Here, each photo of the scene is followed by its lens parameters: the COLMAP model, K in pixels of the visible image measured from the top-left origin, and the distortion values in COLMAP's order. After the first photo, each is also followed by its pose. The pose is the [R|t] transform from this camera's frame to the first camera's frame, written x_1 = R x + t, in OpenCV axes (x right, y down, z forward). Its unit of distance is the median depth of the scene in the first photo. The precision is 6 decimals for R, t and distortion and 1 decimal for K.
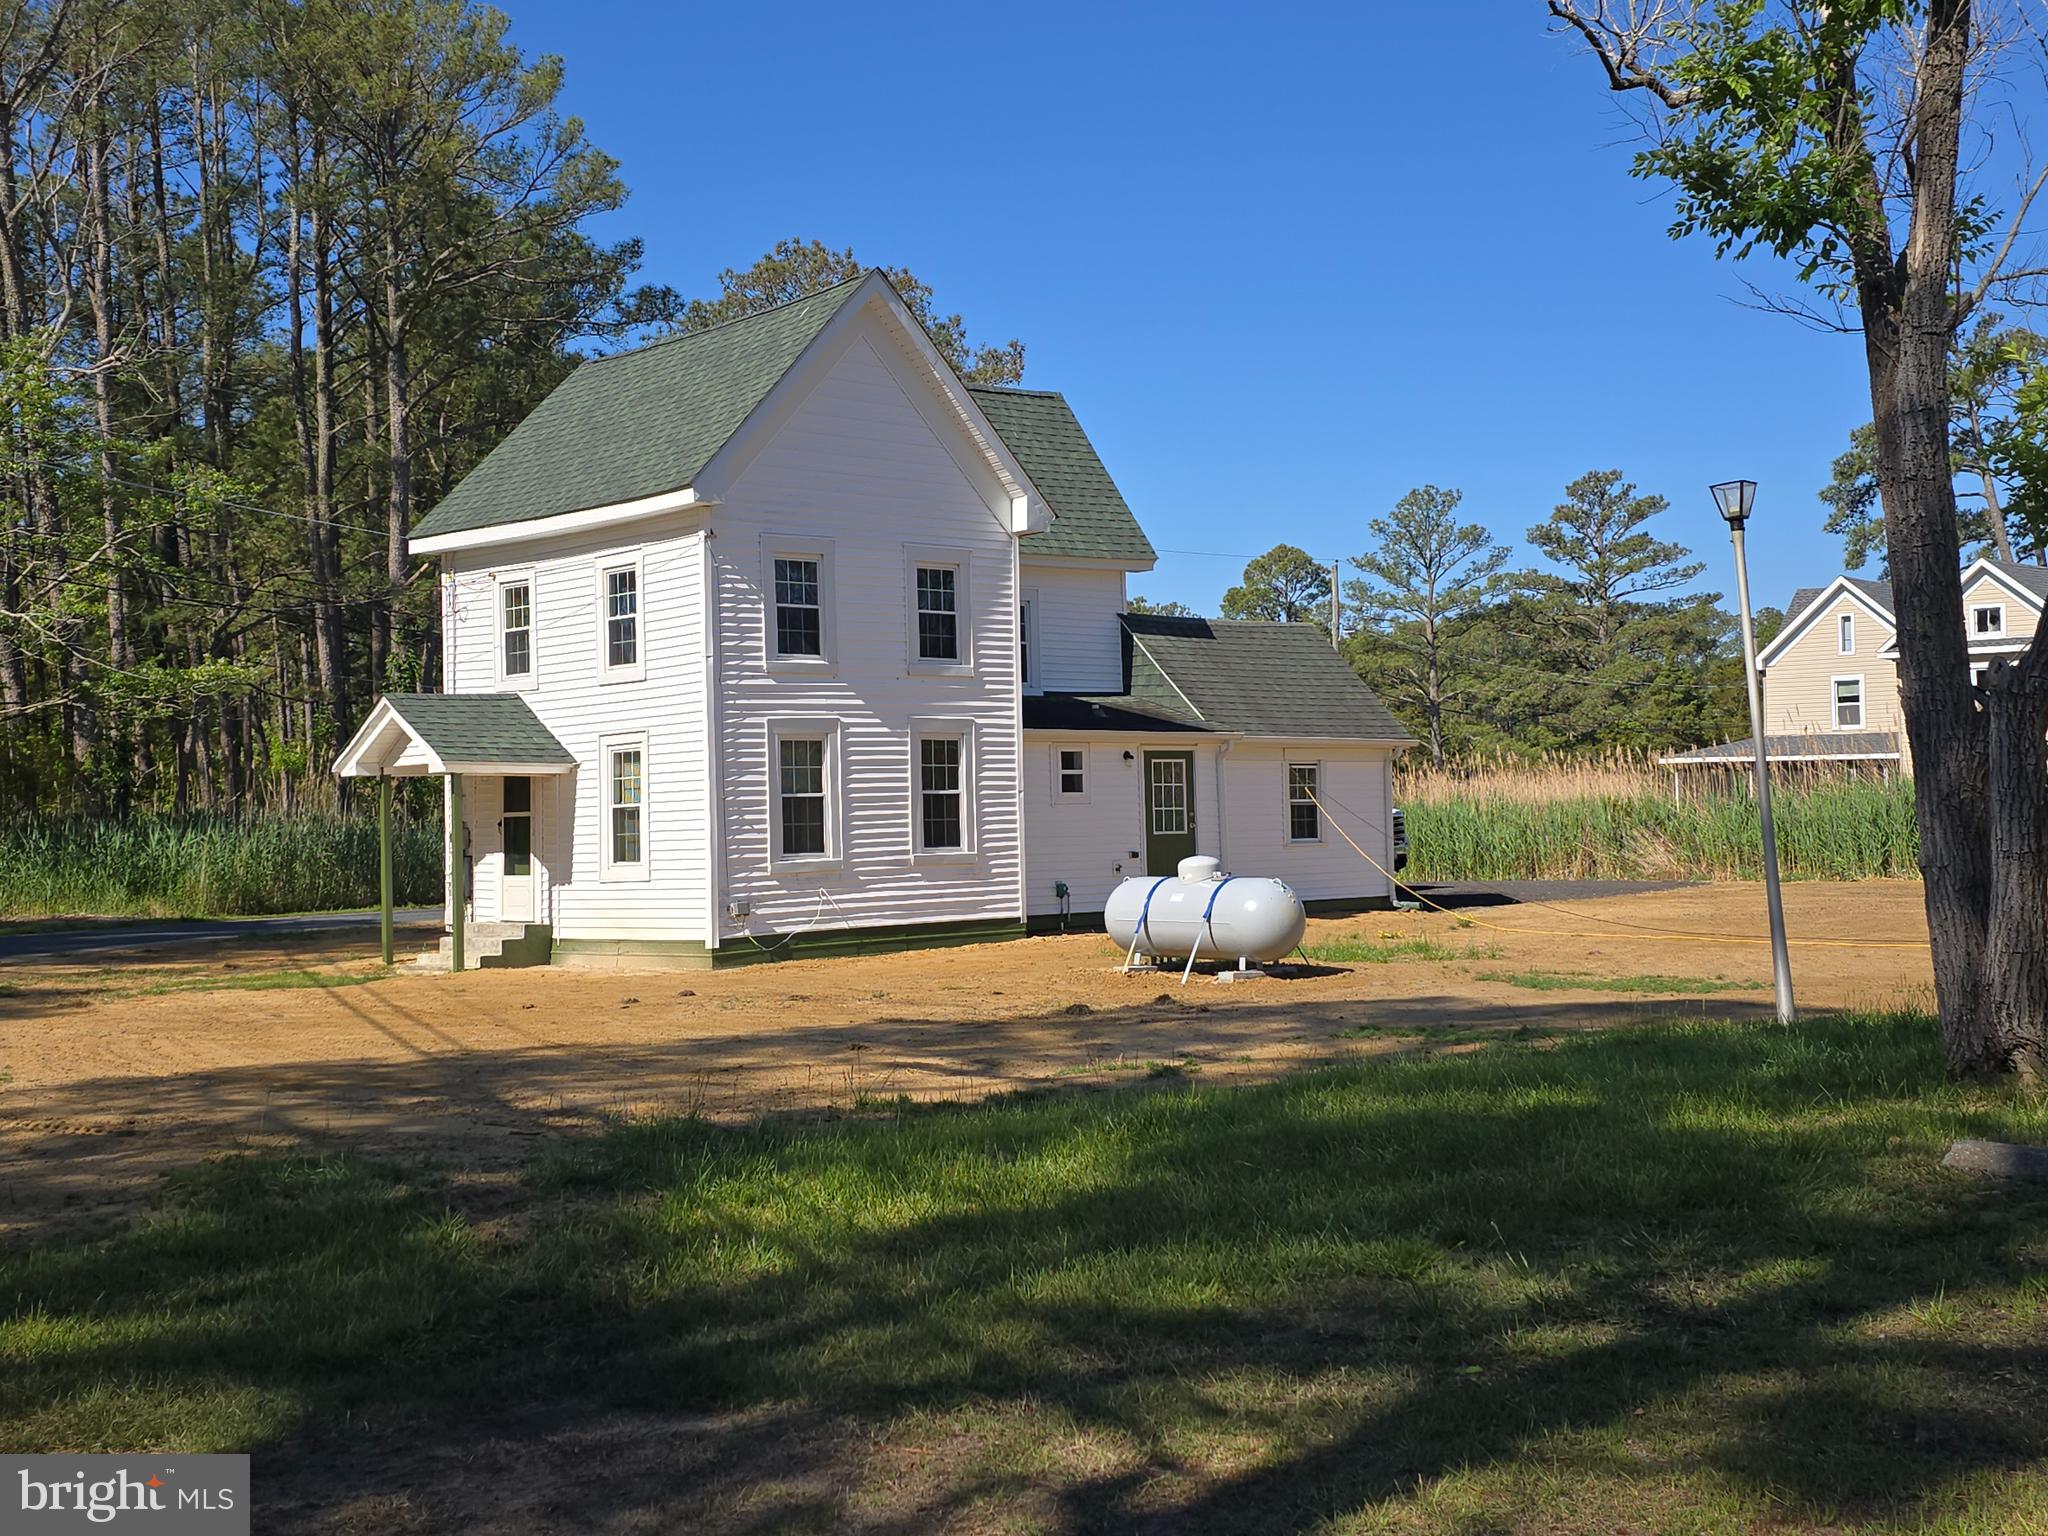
lens RADIAL K [[2260.2, 0, 997.0], [0, 2260.2, 765.2], [0, 0, 1]] dist [0.213991, -0.595662]
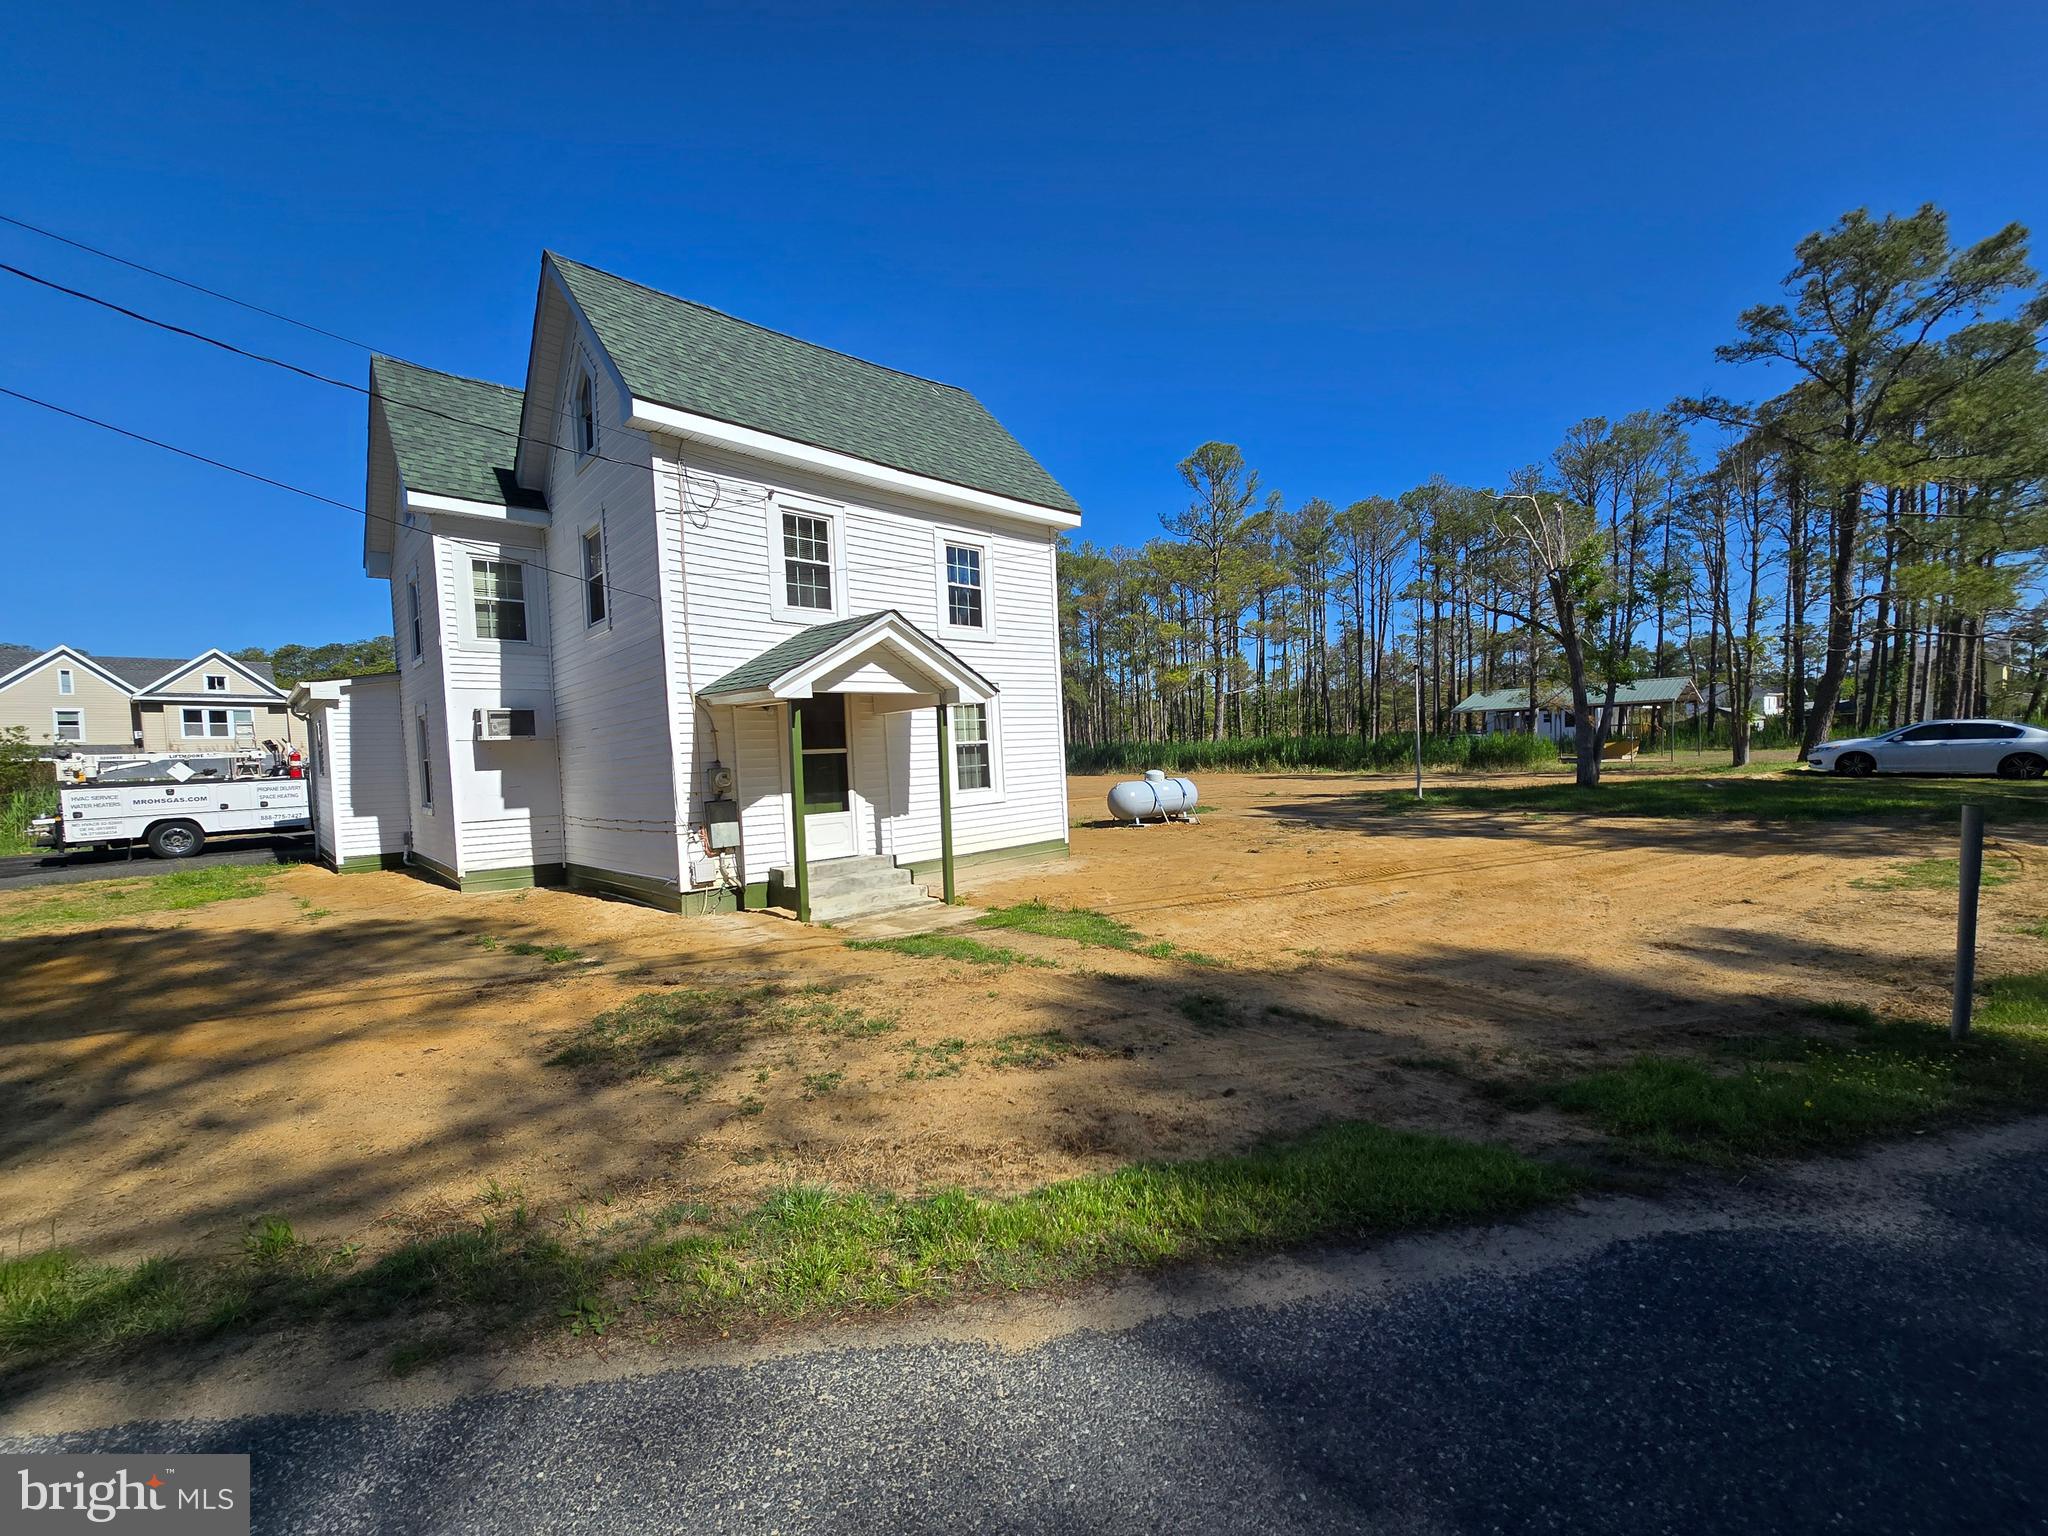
lens RADIAL K [[829.2, 0, 1024.5], [0, 829.2, 781.7], [0, 0, 1]] dist [-0.004812, -0.000123]
pose [[-0.026172, -0.014627, 0.999550, -0.574324], [0.012392, 0.999811, 0.014955, 0.030695], [-0.999581, 0.012777, -0.025986, 0.930023]]
